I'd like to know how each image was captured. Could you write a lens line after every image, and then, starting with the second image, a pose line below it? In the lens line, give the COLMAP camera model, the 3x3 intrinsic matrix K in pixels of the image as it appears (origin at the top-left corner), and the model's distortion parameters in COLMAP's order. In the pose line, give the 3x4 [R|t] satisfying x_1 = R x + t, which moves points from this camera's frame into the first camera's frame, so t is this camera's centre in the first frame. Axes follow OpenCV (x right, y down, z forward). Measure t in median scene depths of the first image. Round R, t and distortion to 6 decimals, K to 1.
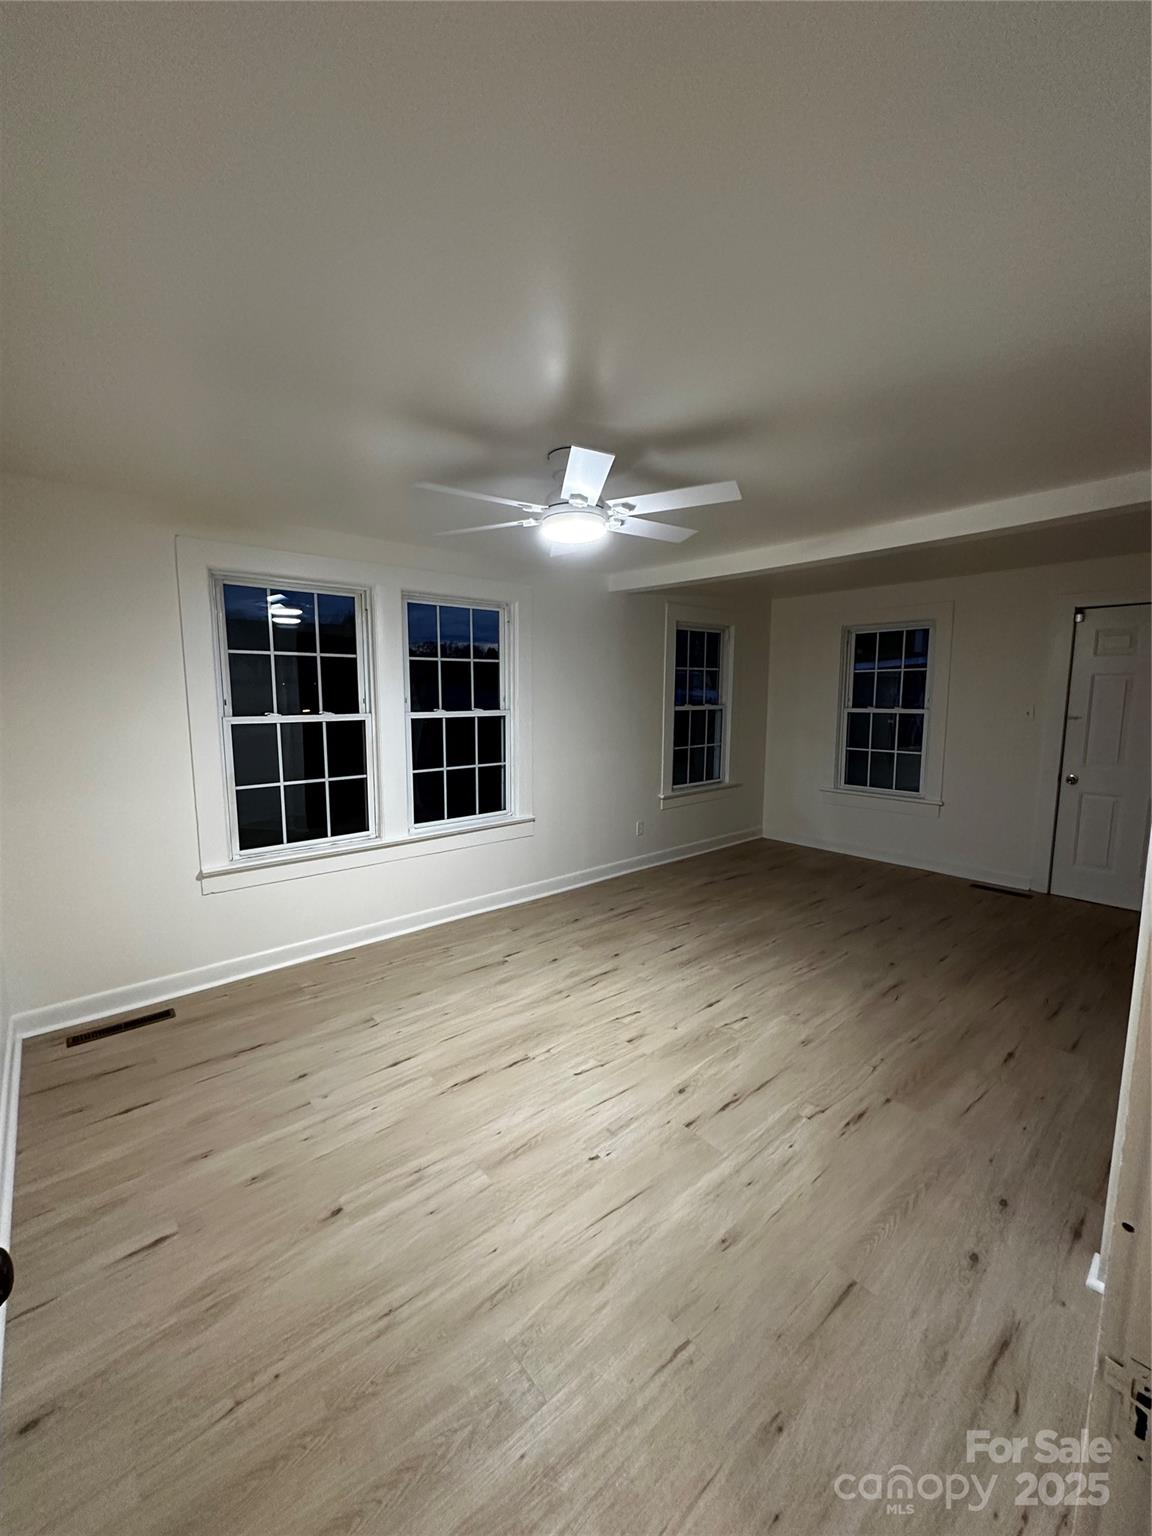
lens RADIAL K [[609.6, 0, 576.0], [0, 609.6, 768.0], [0, 0, 1]] dist [-0.006611, 0.000455]
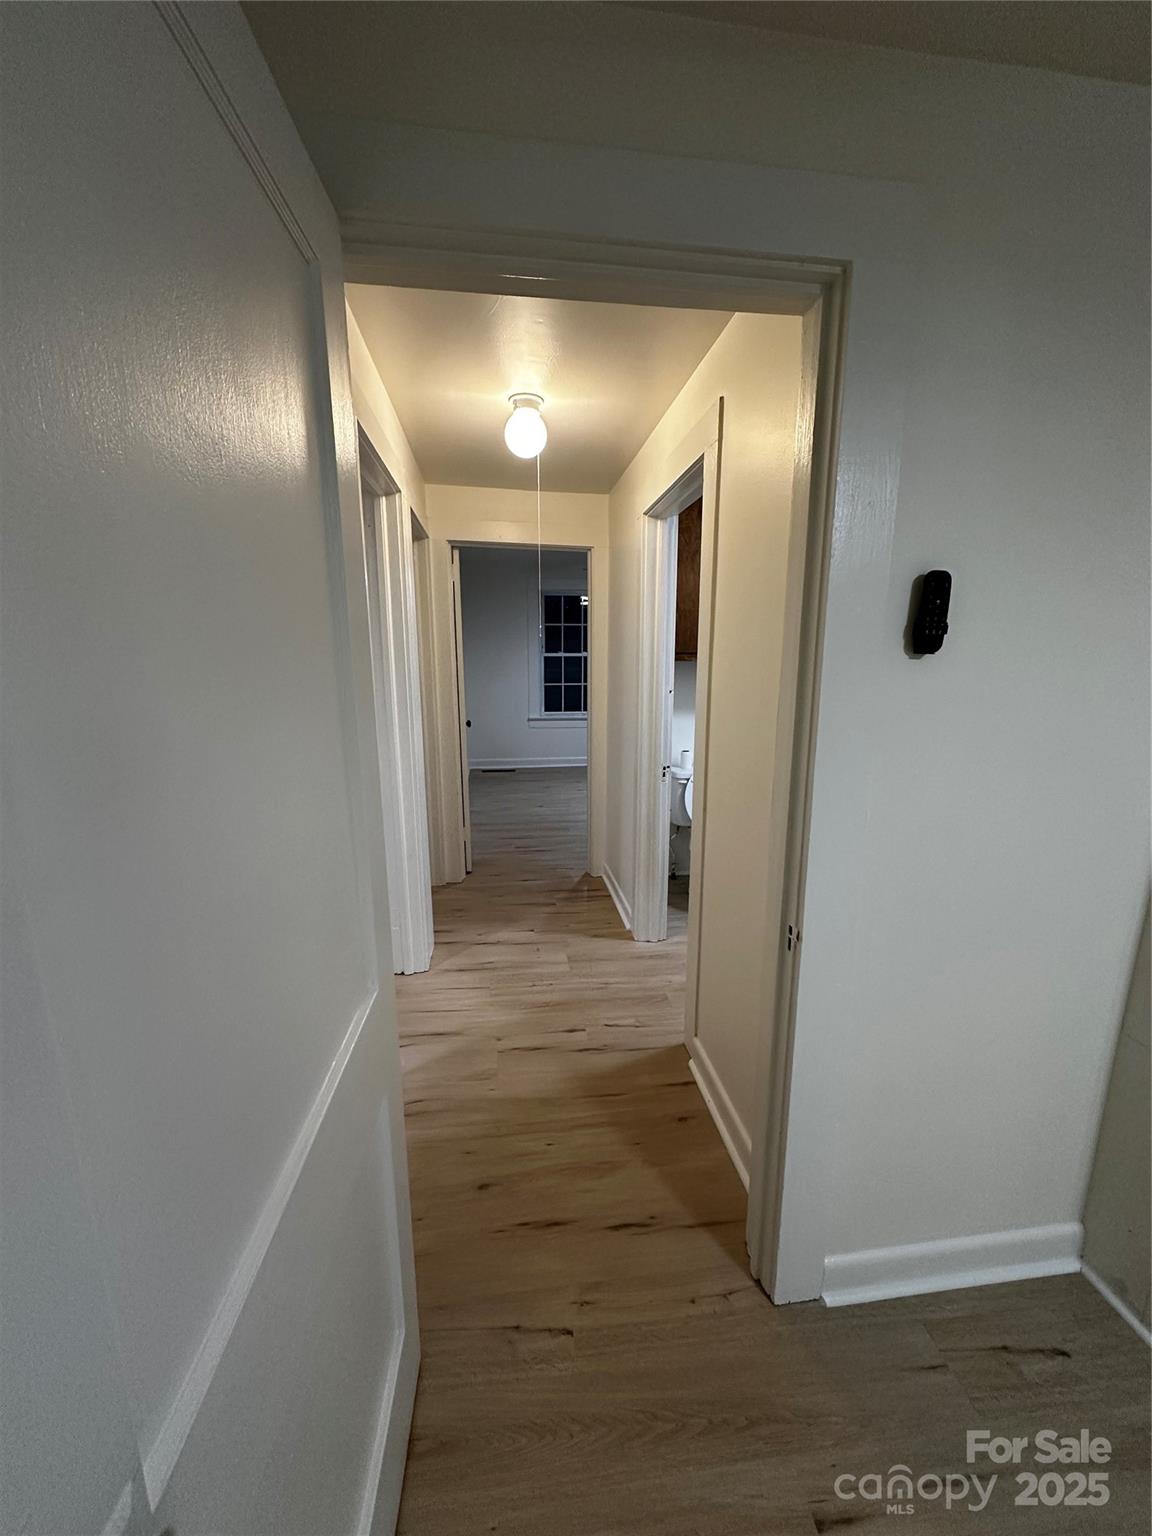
lens RADIAL K [[609.6, 0, 576.0], [0, 609.6, 768.0], [0, 0, 1]] dist [-0.006611, 0.000455]
pose [[0.838843, 0.115227, -0.532038, 0.912776], [-0.080711, 0.992865, 0.087778, 0.149293], [0.538357, -0.030691, 0.842158, -1.006807]]
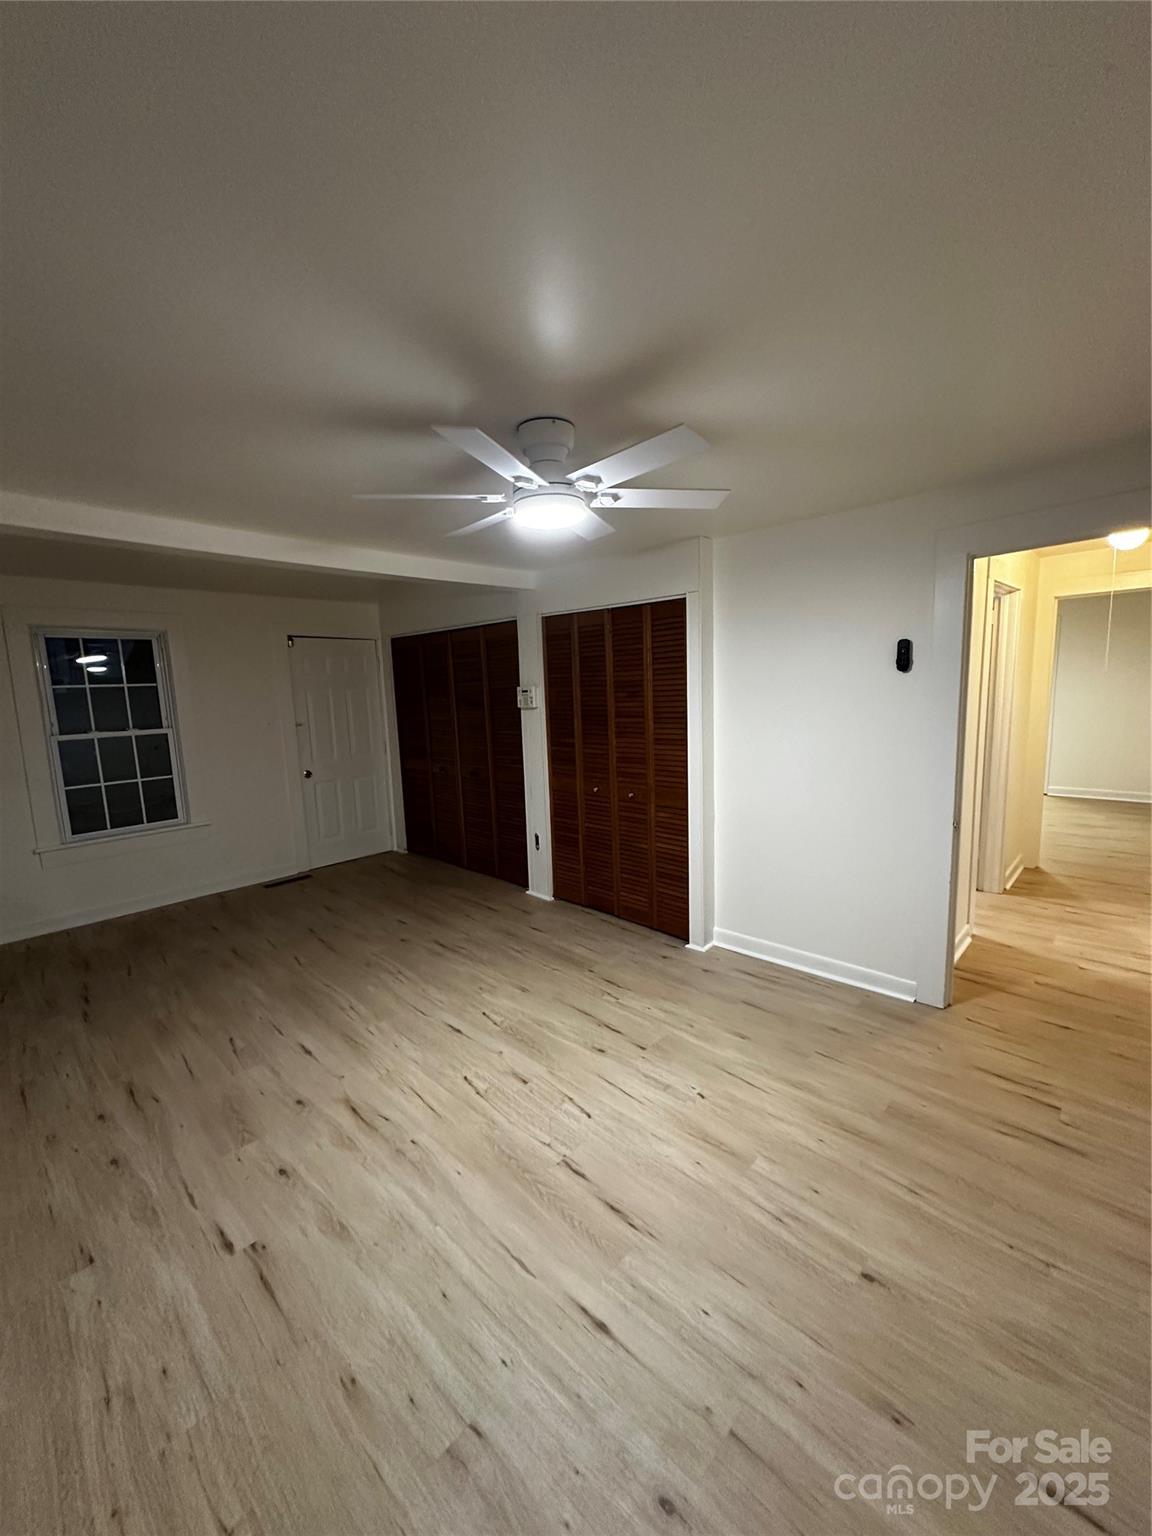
lens RADIAL K [[609.6, 0, 576.0], [0, 609.6, 768.0], [0, 0, 1]] dist [-0.006611, 0.000455]
pose [[-0.098716, -0.122641, 0.987530, -0.718433], [0.160947, 0.977343, 0.137464, -0.117197], [-0.982014, 0.172510, -0.076740, 0.859614]]
